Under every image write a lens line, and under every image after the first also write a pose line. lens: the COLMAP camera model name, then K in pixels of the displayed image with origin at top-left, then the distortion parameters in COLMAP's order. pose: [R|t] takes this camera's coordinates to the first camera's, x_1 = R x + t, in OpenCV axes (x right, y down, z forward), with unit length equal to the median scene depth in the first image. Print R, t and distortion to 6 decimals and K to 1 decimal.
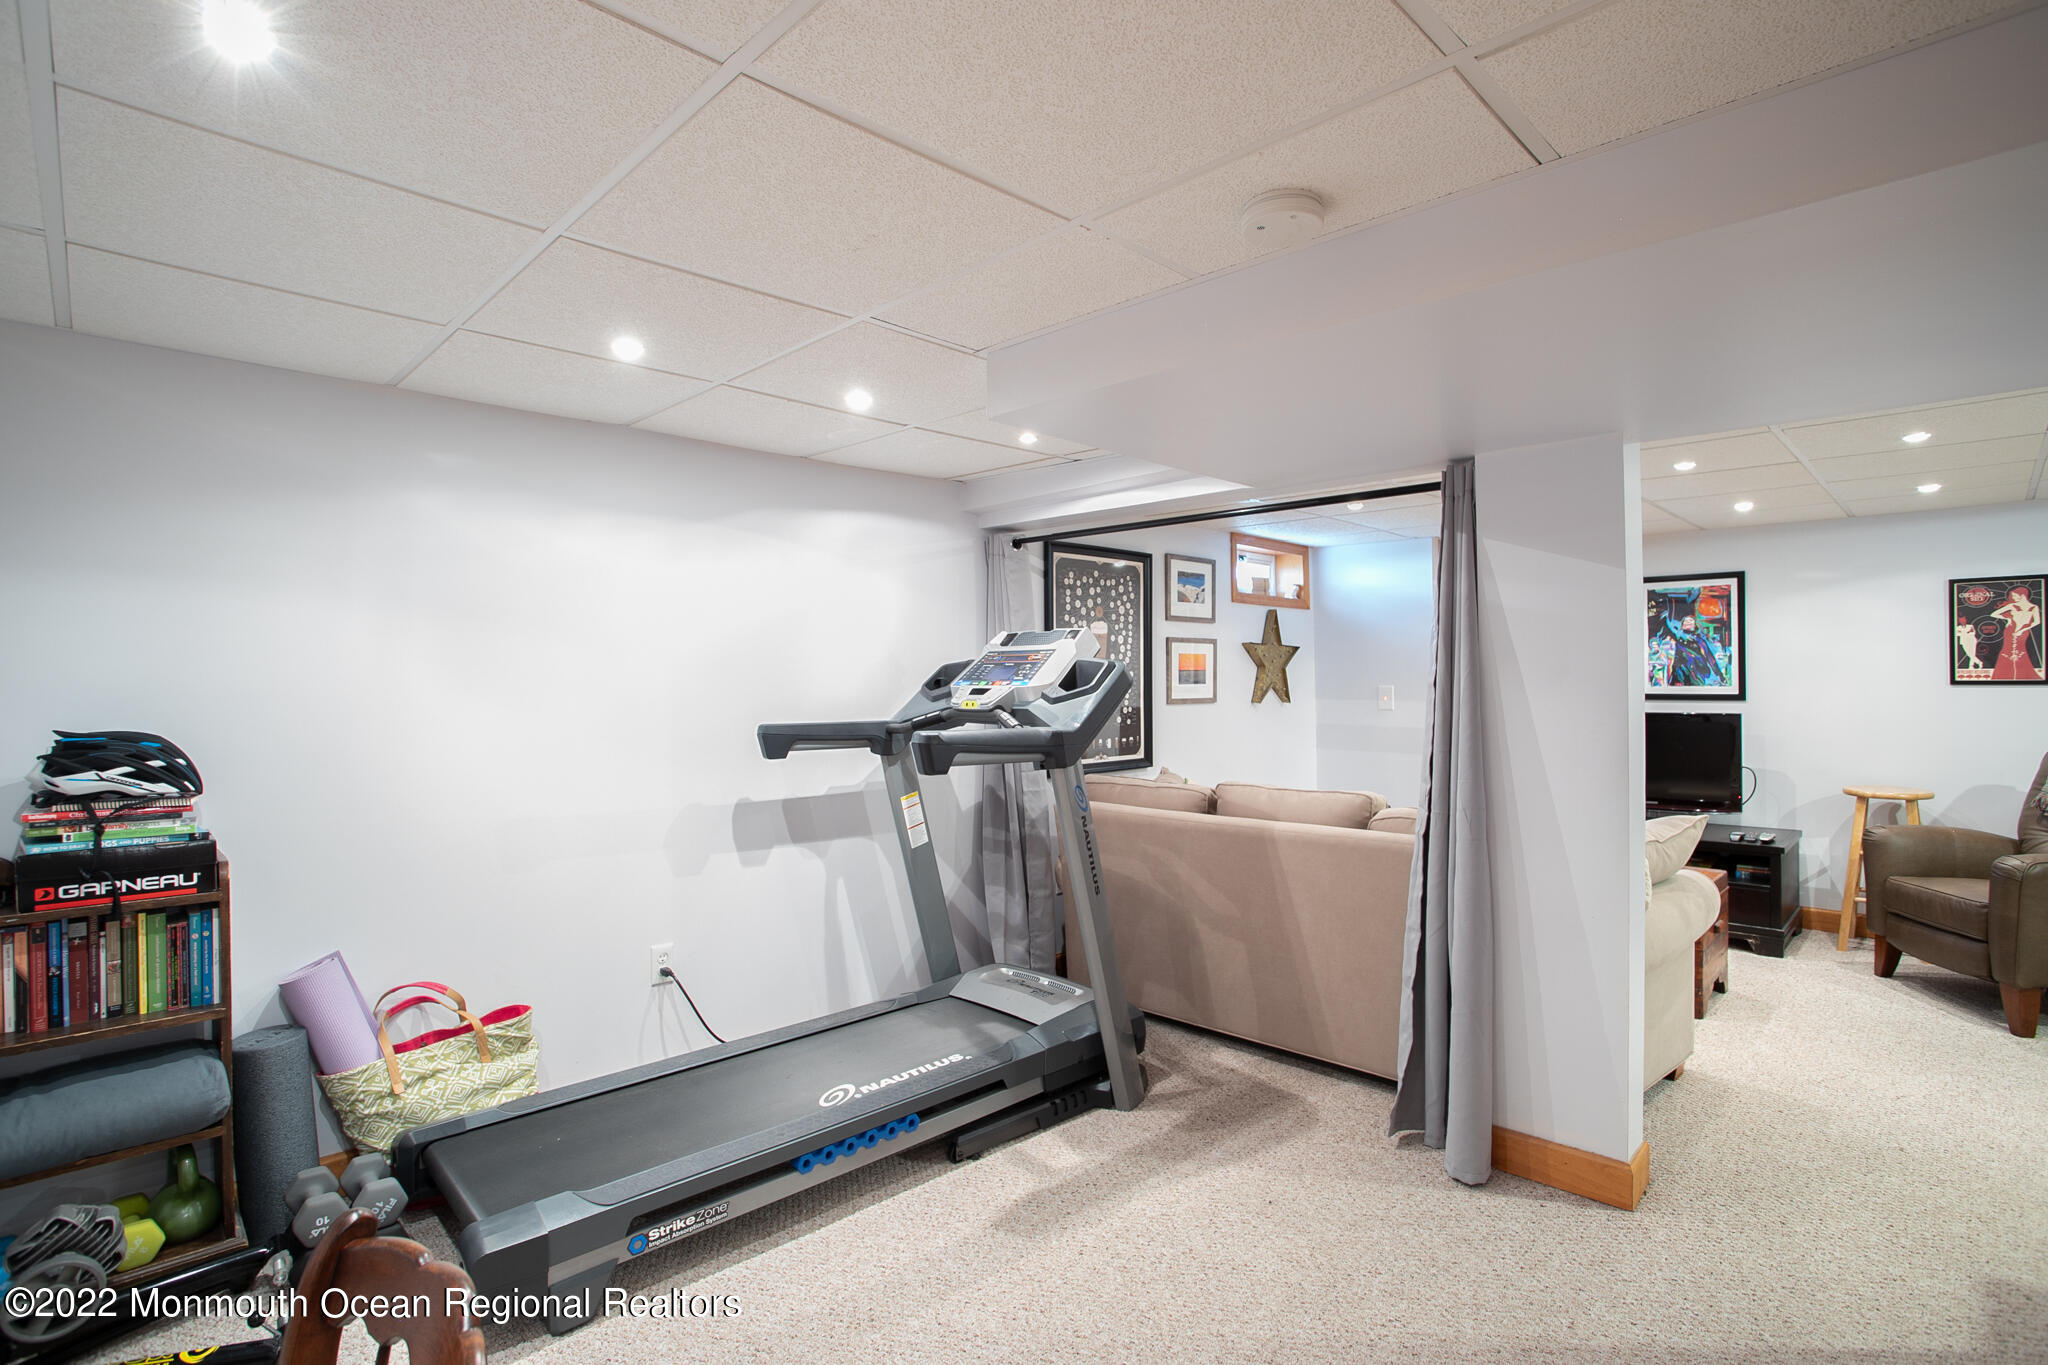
lens RADIAL K [[987.7, 0, 942.3], [0, 987.7, 677.9], [0, 0, 1]] dist [-0.042439, 0.013561]
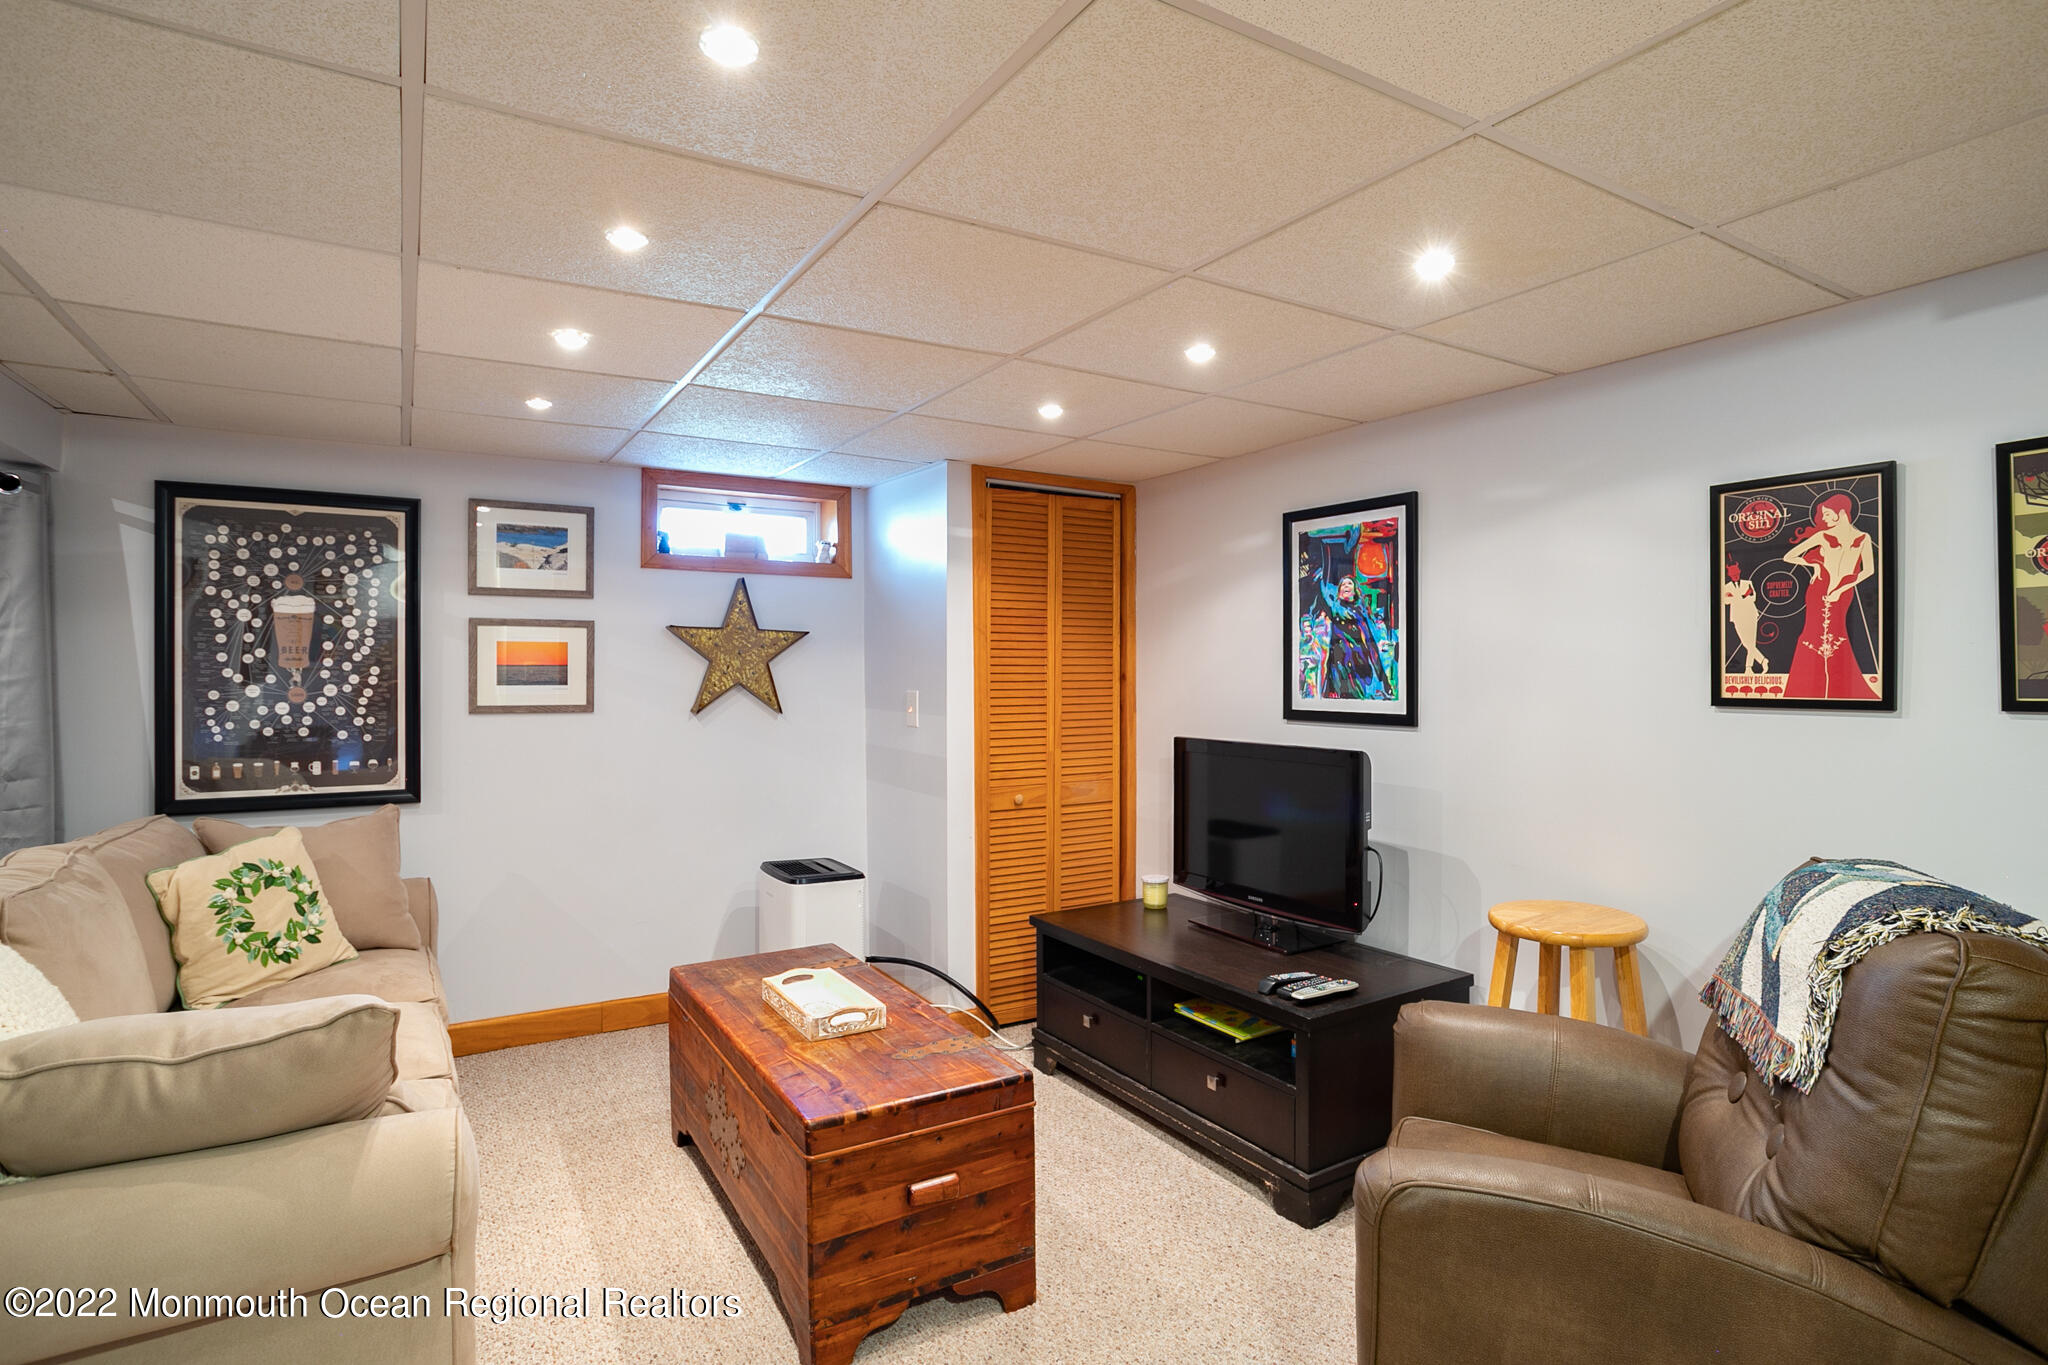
lens RADIAL K [[987.7, 0, 1002.6], [0, 987.7, 675.4], [0, 0, 1]] dist [-0.042439, 0.013561]
pose [[0.972393, 0.009003, -0.233174, 0.757485], [-0.007434, 0.999943, 0.007607, -0.008708], [0.233230, -0.005664, 0.972405, 0.413561]]
